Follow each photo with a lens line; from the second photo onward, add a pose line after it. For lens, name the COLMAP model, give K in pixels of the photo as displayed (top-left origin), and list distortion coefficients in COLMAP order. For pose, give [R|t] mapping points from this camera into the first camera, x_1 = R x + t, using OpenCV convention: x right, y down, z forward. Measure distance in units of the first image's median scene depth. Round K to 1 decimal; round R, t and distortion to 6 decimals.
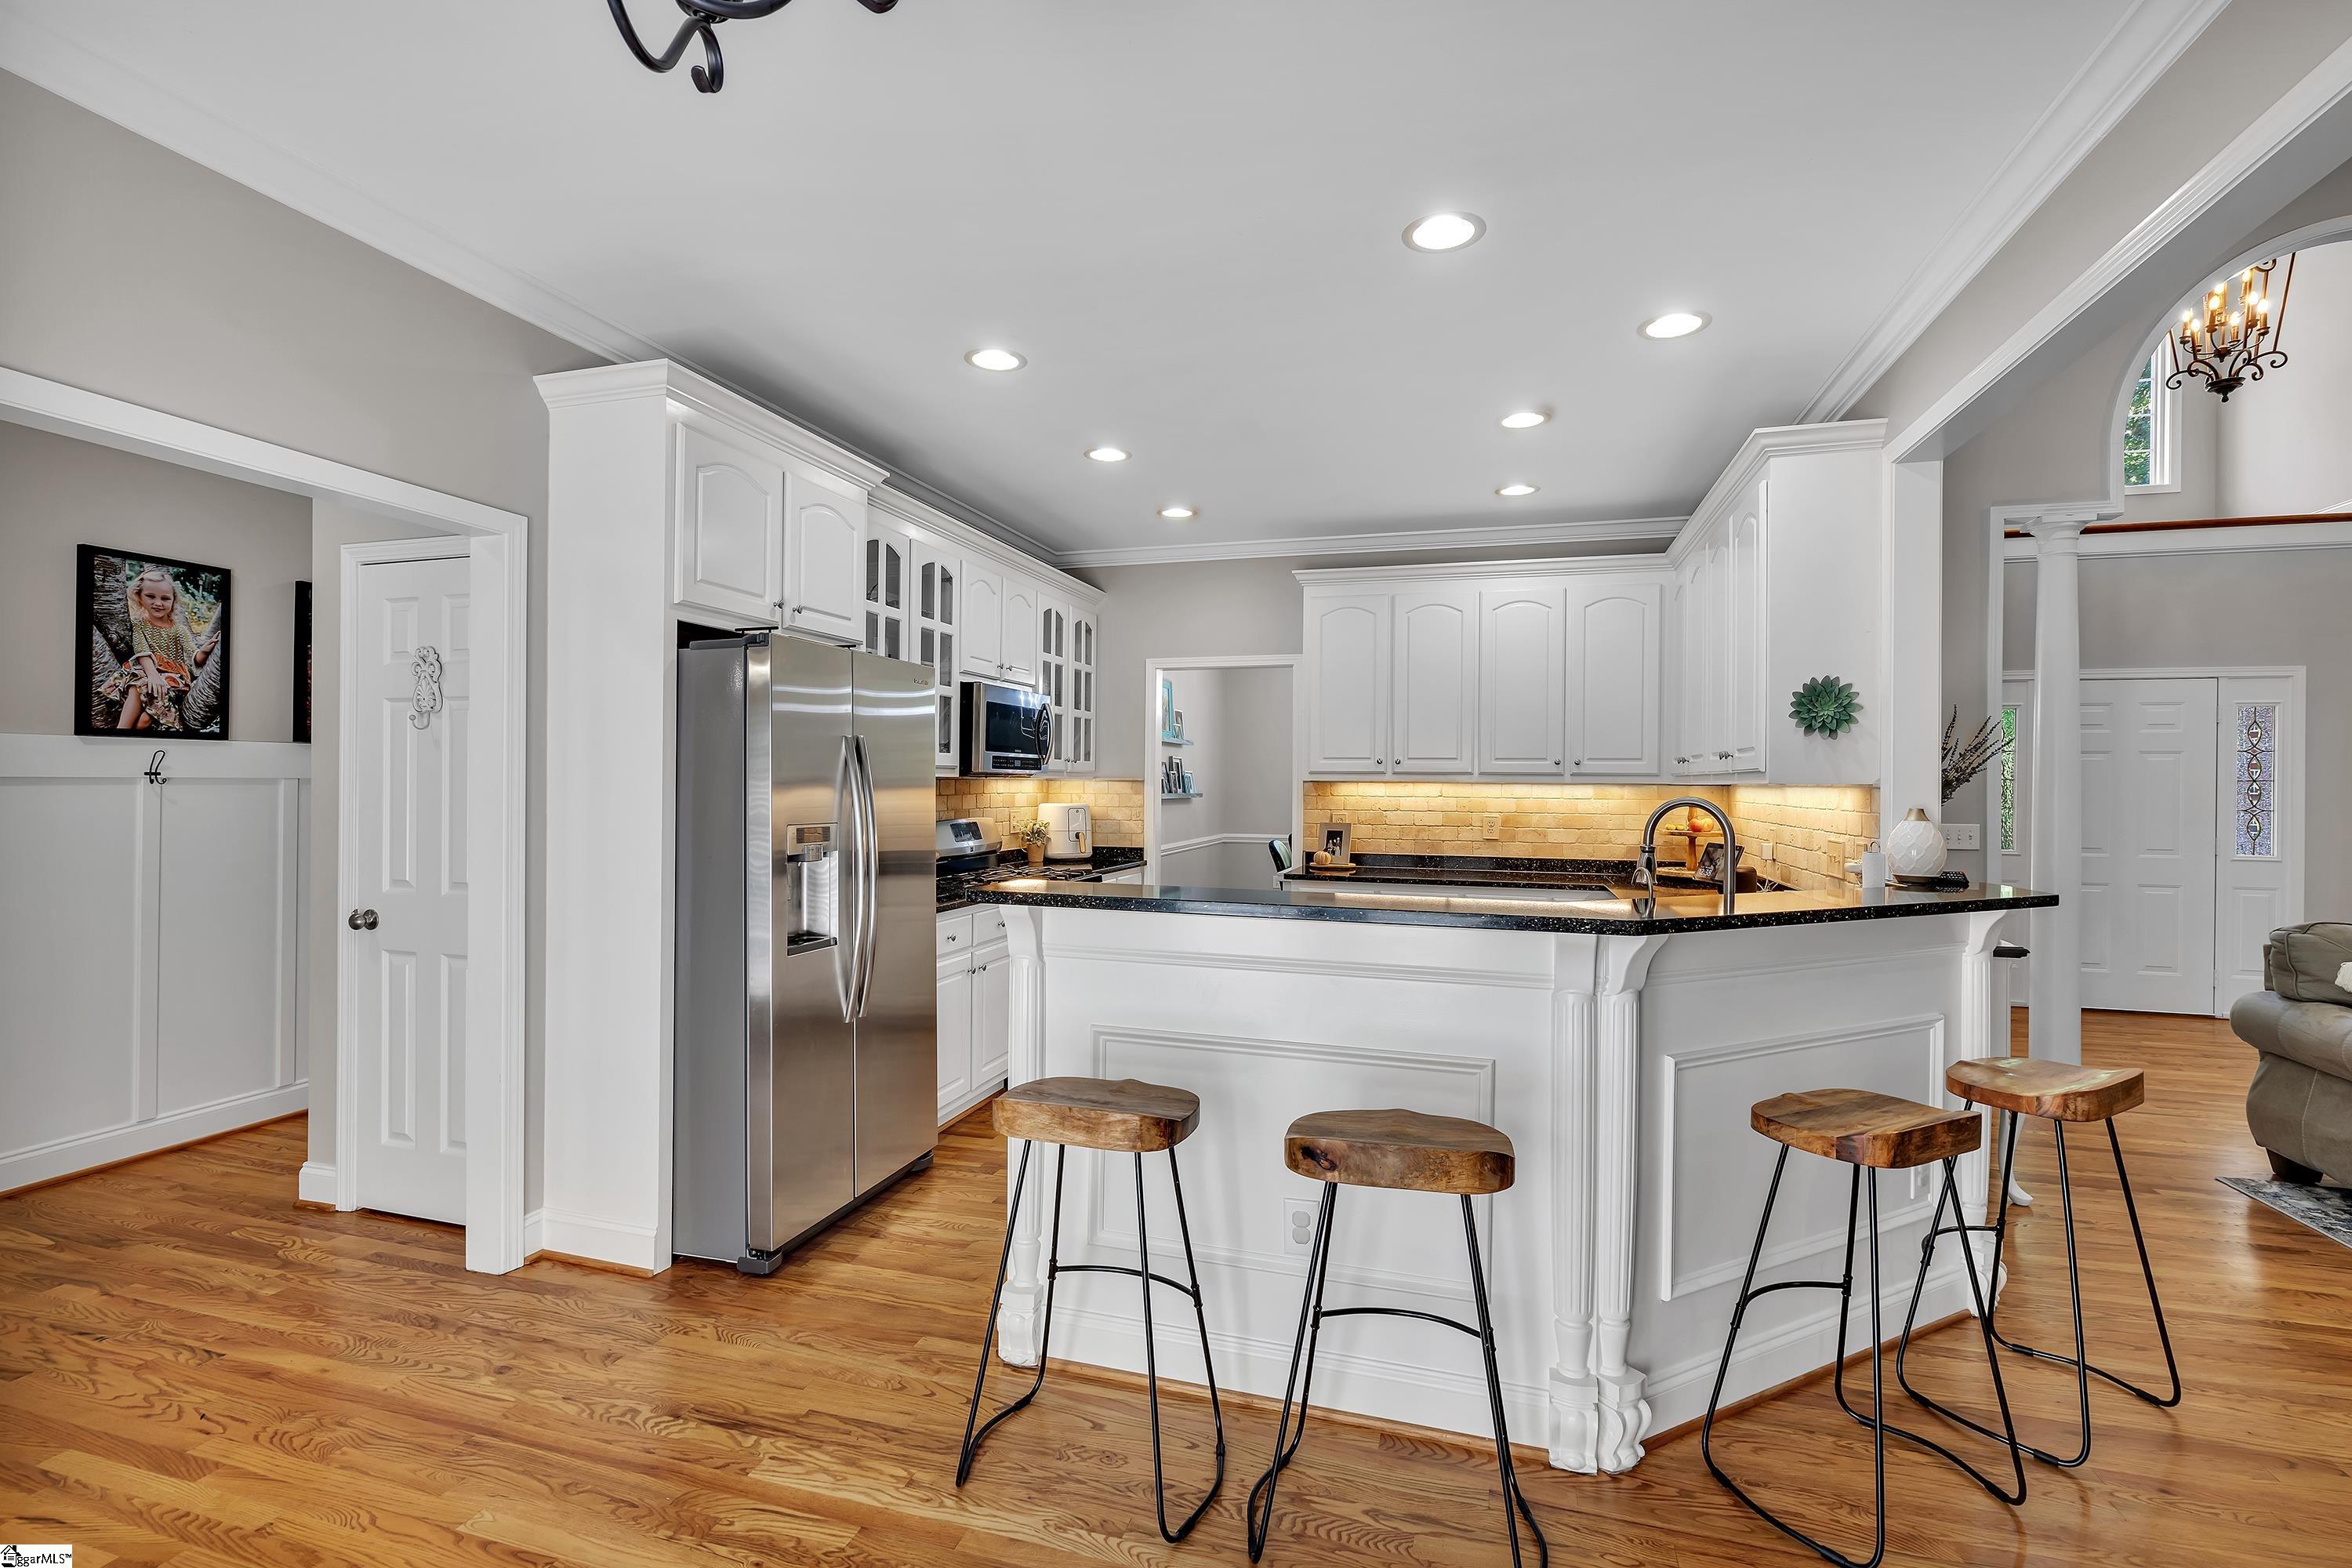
lens RADIAL K [[1054.3, 0, 1176.0], [0, 1054.3, 784.0], [0, 0, 1]] dist [-0.000955, 0.000408]
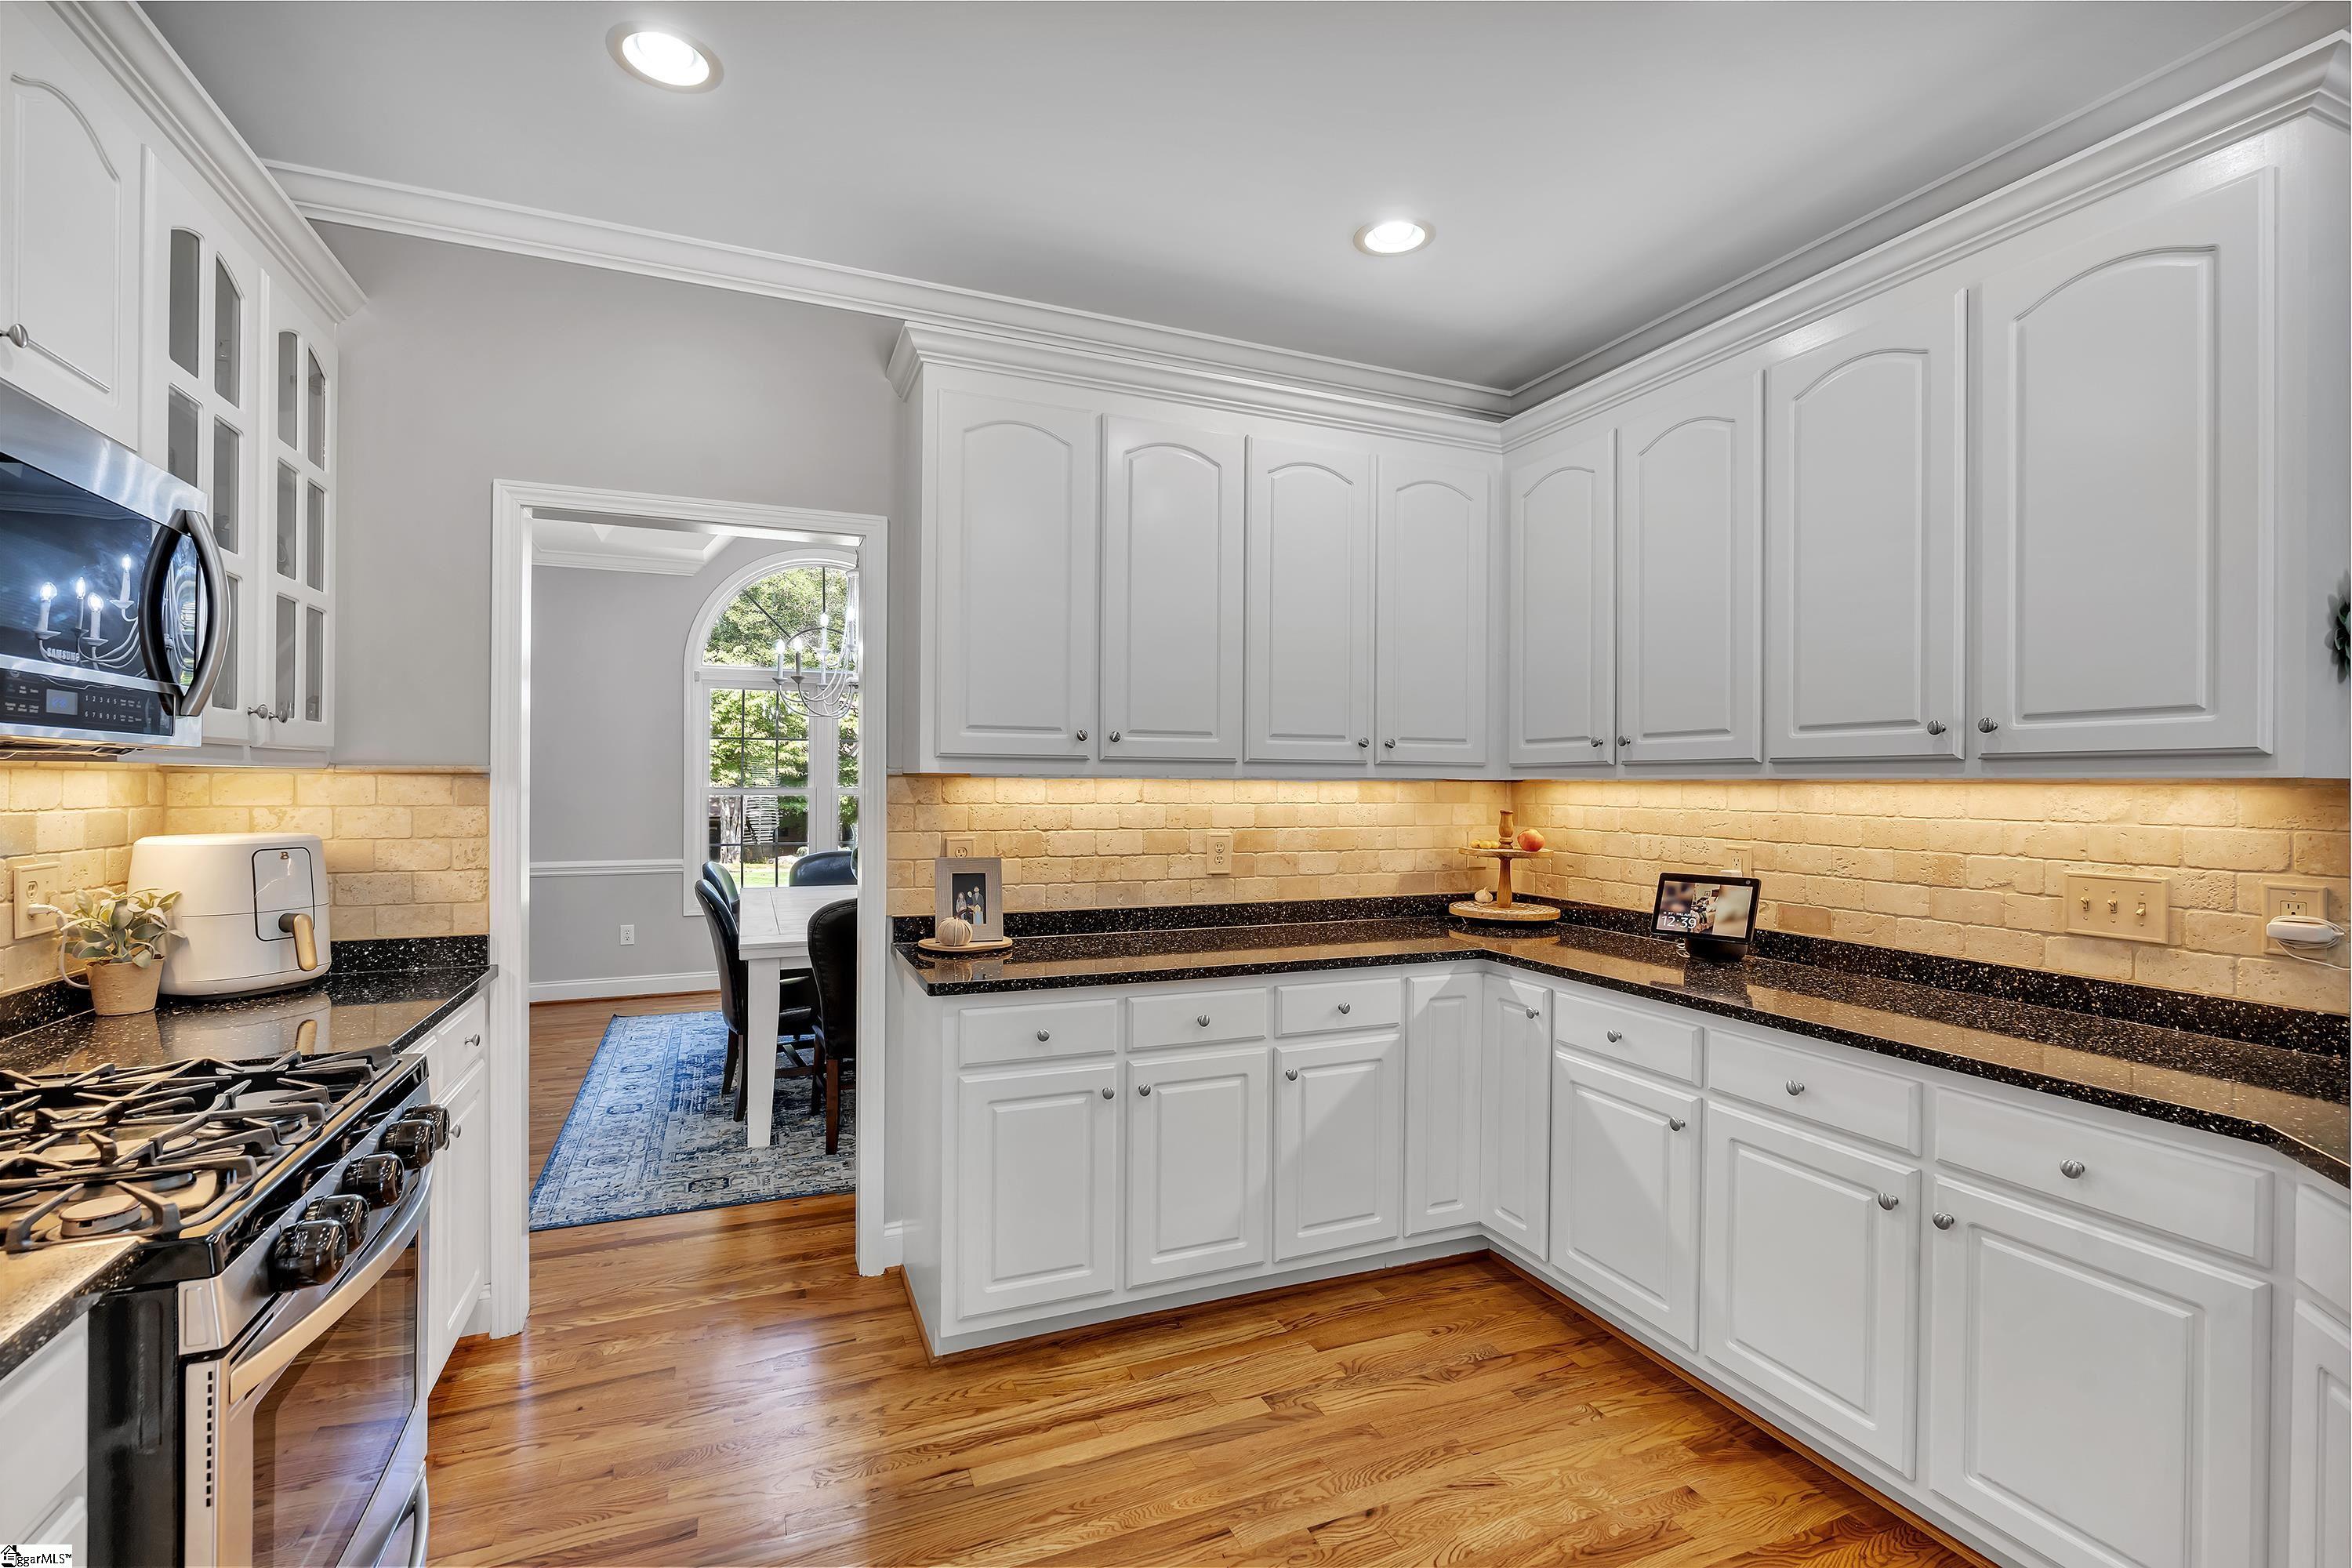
lens RADIAL K [[1054.3, 0, 1176.0], [0, 1054.3, 784.0], [0, 0, 1]] dist [-0.000955, 0.000408]
pose [[0.774950, -0.003802, 0.632011, -0.089579], [0.000857, 0.999987, 0.004964, -0.000538], [-0.632021, -0.003305, 0.774944, 0.551751]]
